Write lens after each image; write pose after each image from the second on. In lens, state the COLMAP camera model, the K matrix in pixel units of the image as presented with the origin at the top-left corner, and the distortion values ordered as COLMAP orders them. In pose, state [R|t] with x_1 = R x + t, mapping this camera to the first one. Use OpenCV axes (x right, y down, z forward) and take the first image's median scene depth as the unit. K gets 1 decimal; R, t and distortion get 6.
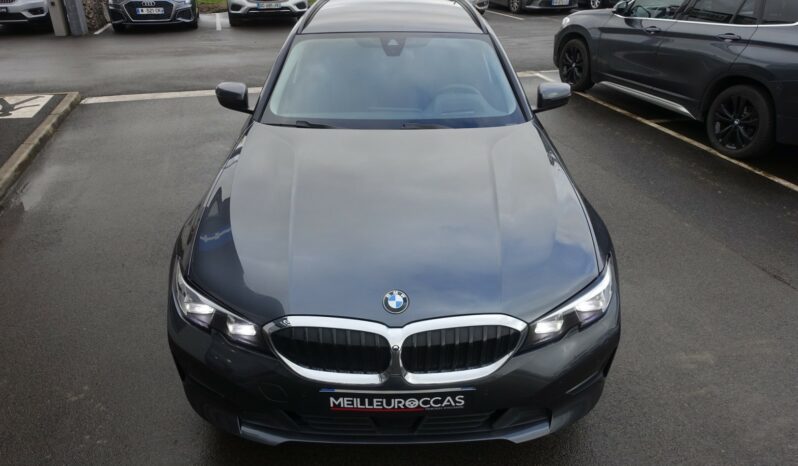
lens RADIAL K [[582.8, 0, 399.0], [0, 582.8, 233.0], [0, 0, 1]] dist [-0.002746, 0.002139]
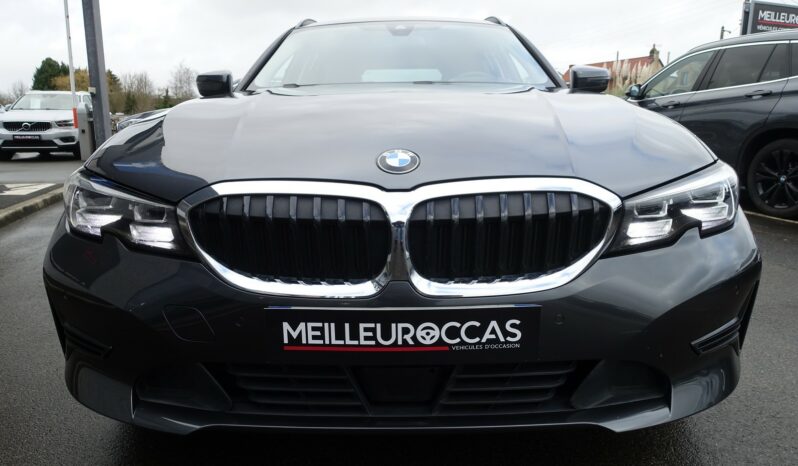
lens RADIAL K [[560.2, 0, 399.0], [0, 560.2, 233.0], [0, 0, 1]] dist [-0.000590, 0.001830]
pose [[0.999651, -0.010251, -0.024366, 0.008449], [0.003100, 0.960850, -0.277053, 0.346431], [0.026252, 0.276881, 0.960546, 0.453440]]
